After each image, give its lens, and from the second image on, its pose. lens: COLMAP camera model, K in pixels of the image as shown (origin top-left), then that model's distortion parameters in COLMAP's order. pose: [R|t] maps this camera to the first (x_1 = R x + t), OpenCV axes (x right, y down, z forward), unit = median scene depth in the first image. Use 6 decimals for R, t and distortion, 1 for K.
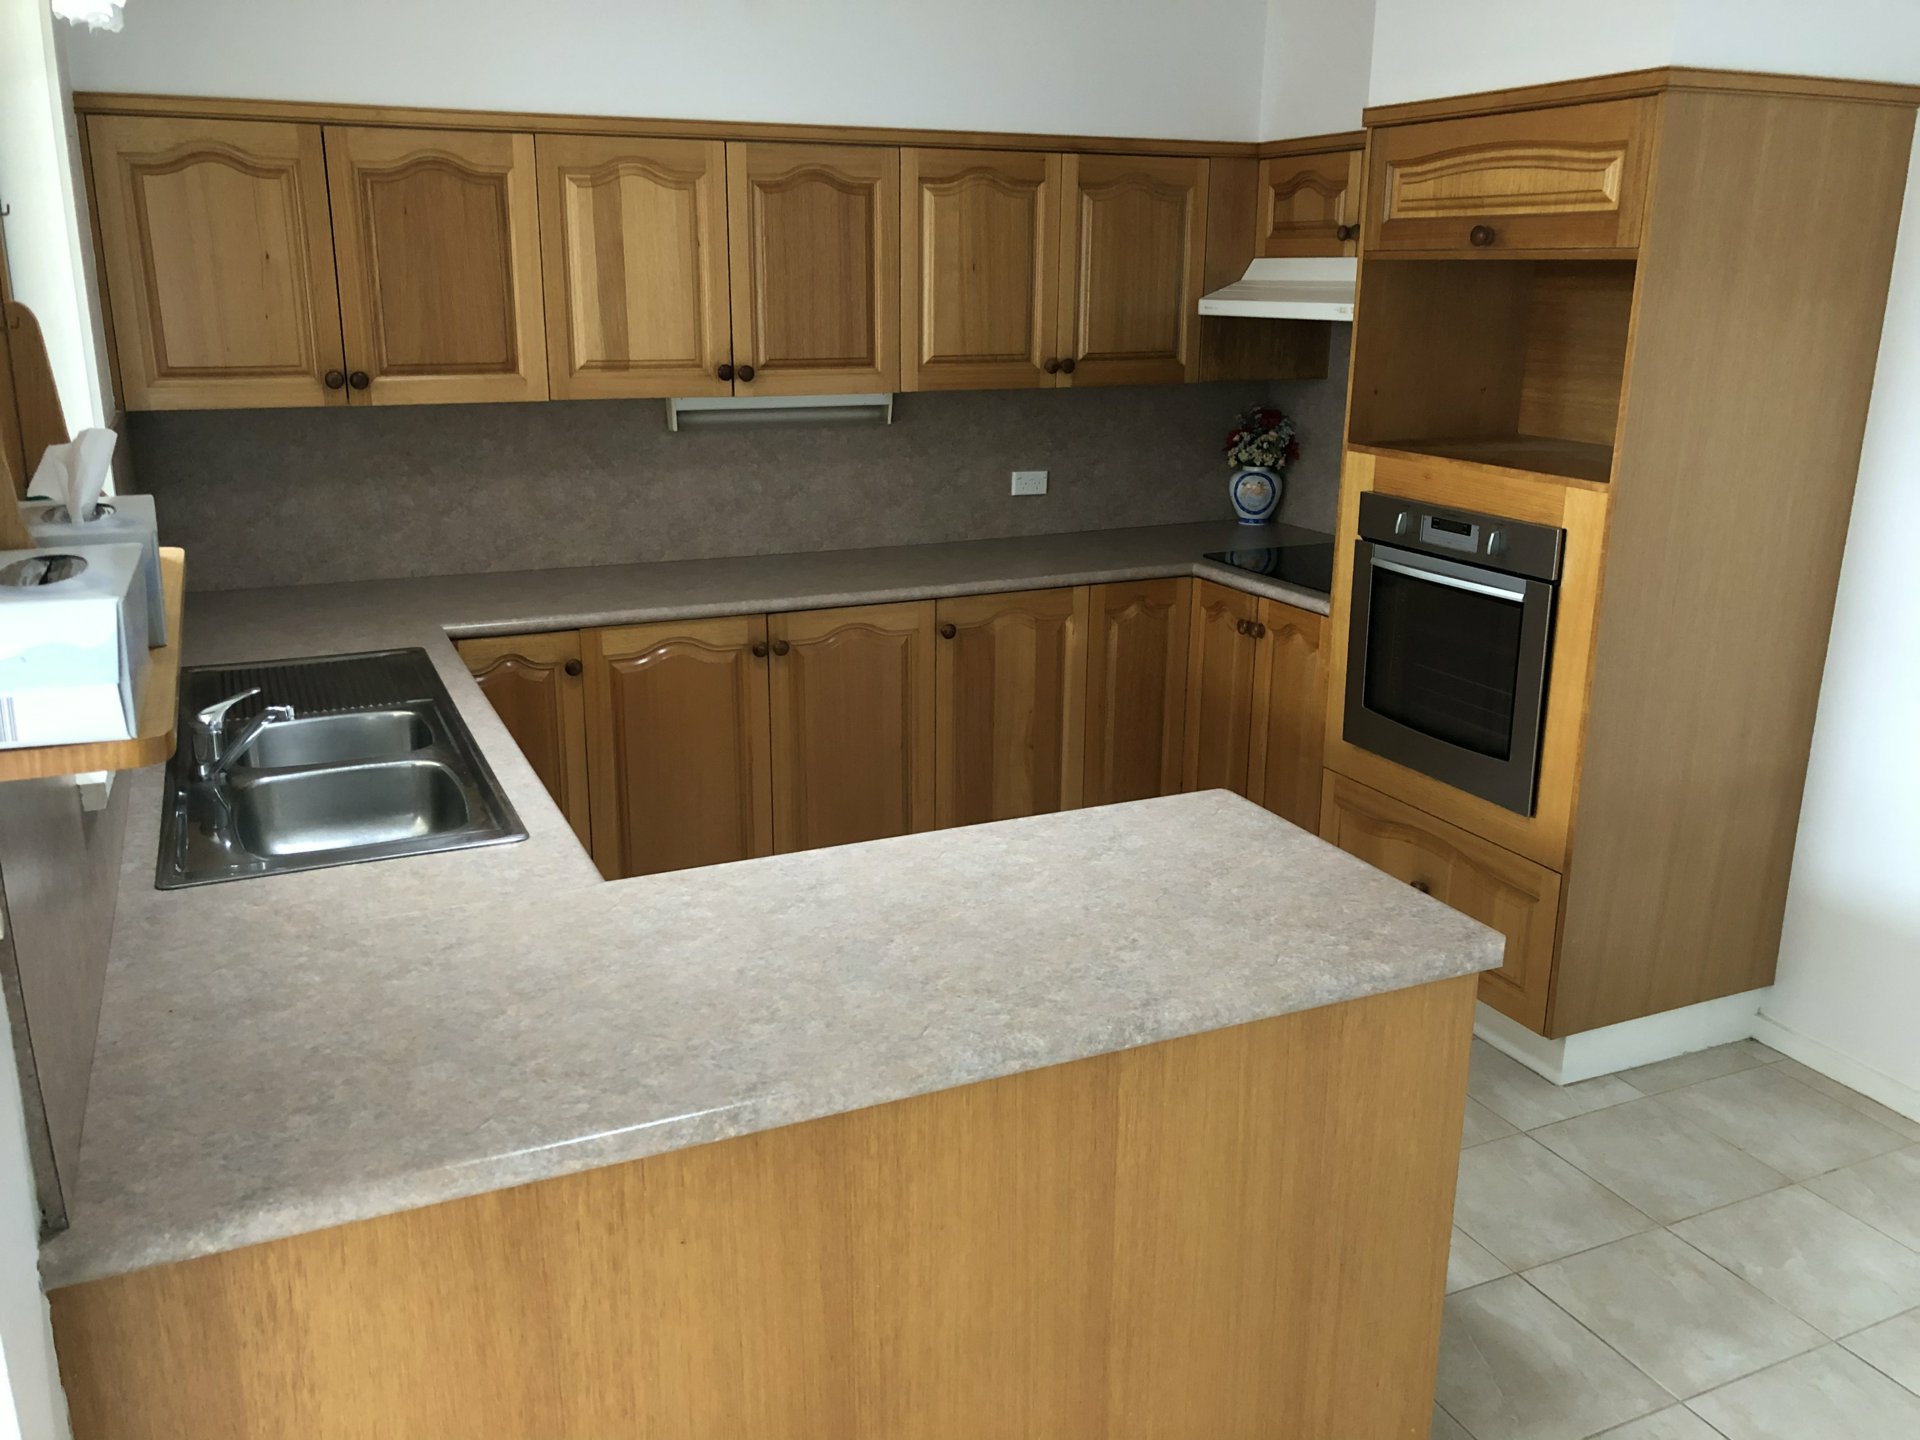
lens RADIAL K [[1567.5, 0, 922.8], [0, 1567.5, 719.8], [0, 0, 1]] dist [-0.000780, -0.007886]
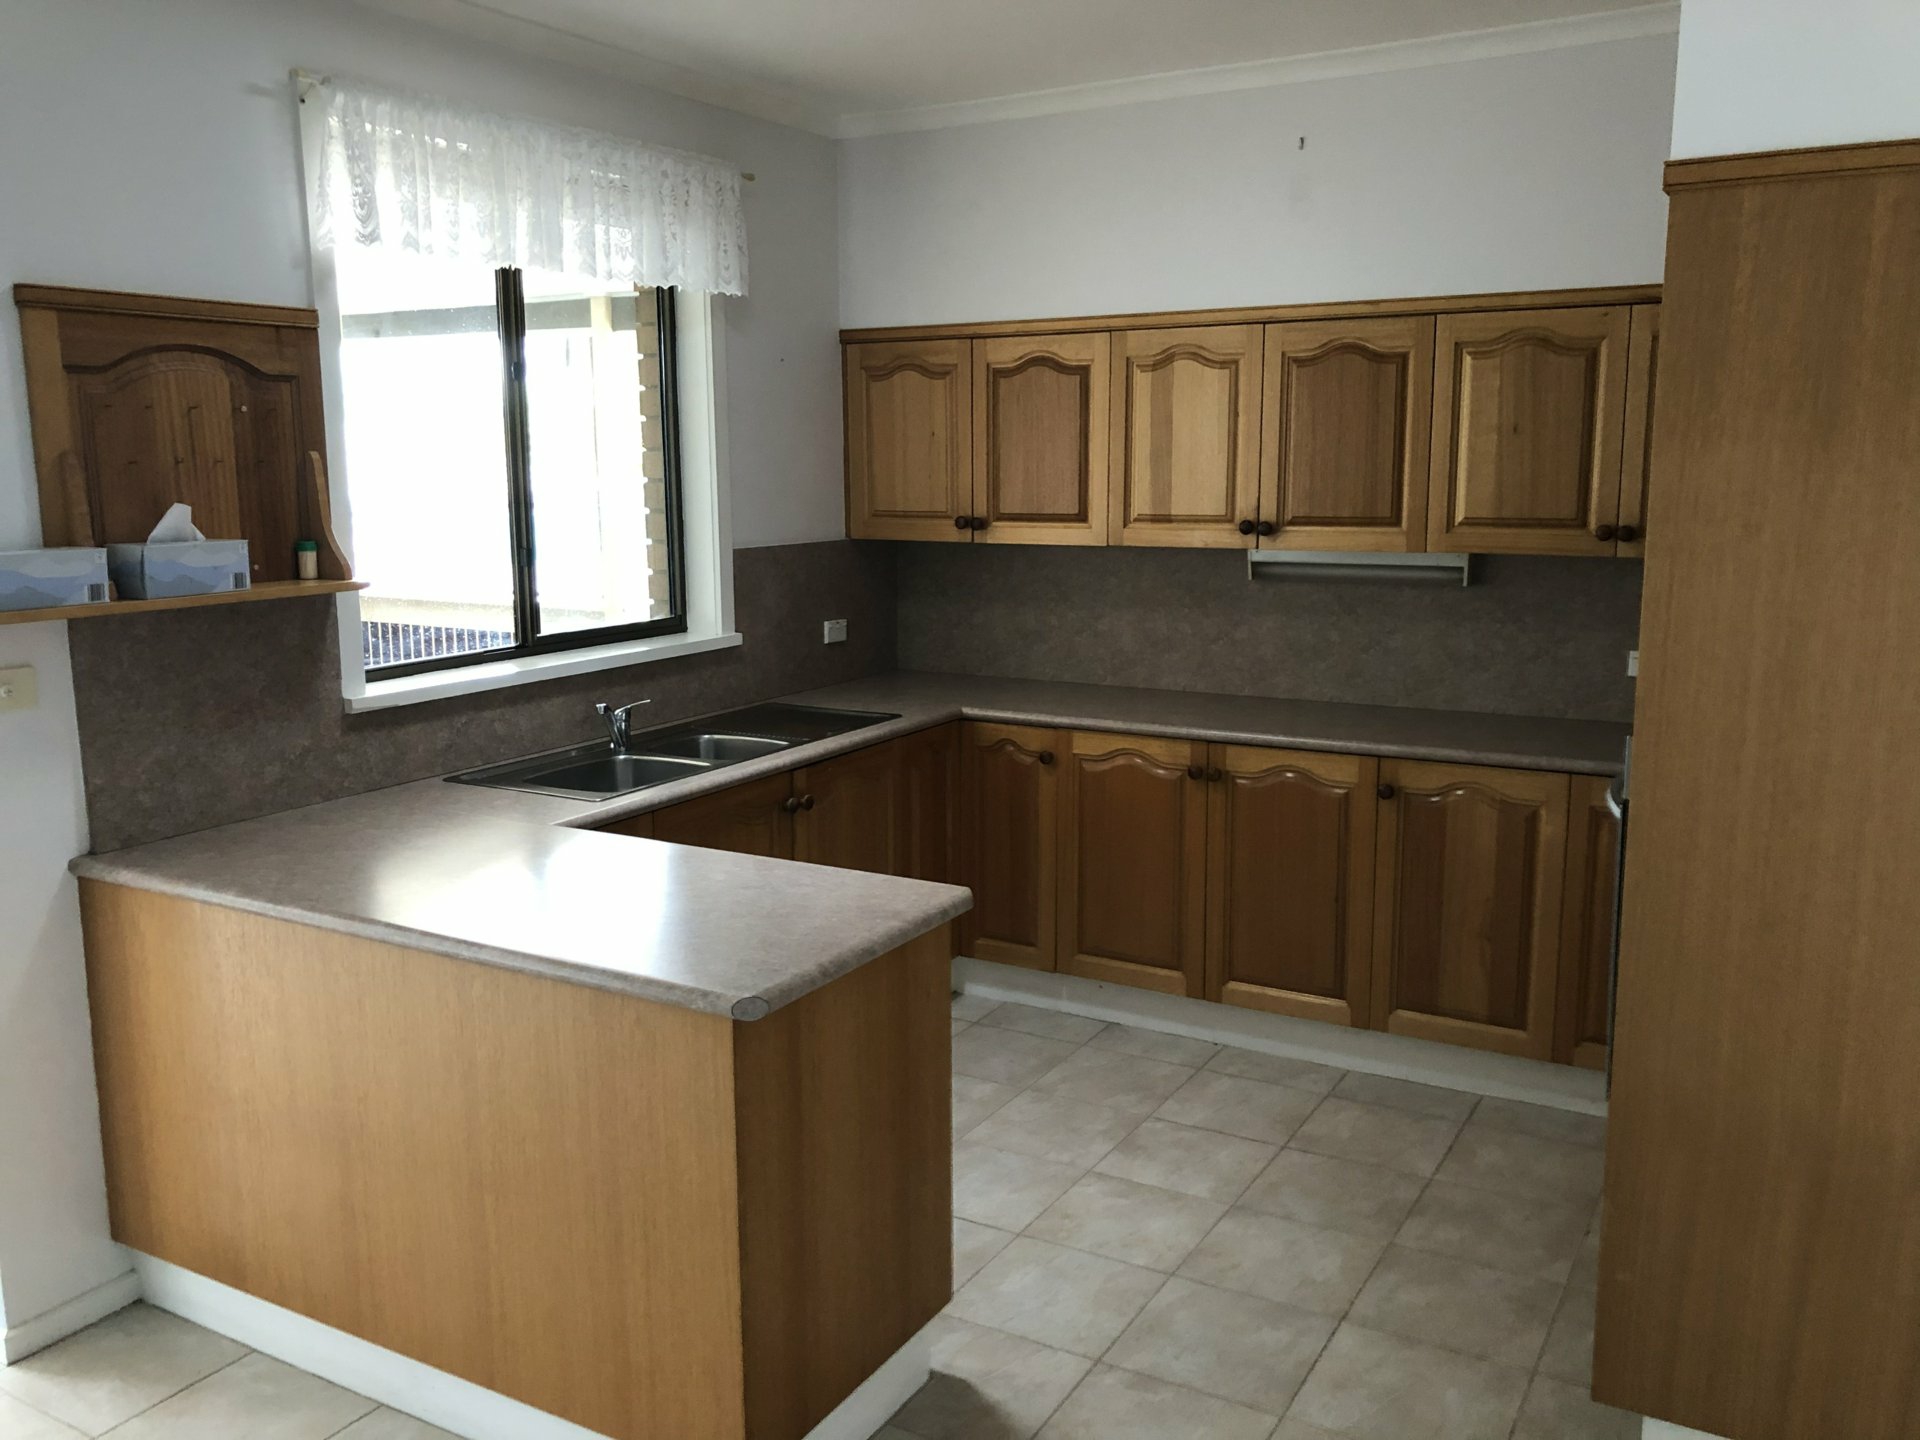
lens RADIAL K [[1567.5, 0, 922.8], [0, 1567.5, 719.8], [0, 0, 1]] dist [-0.000780, -0.007886]
pose [[0.583840, 0.124846, -0.802212, 0.648442], [-0.209531, 0.977802, -0.000321, -0.040245], [0.784364, 0.168276, 0.597039, 0.182540]]
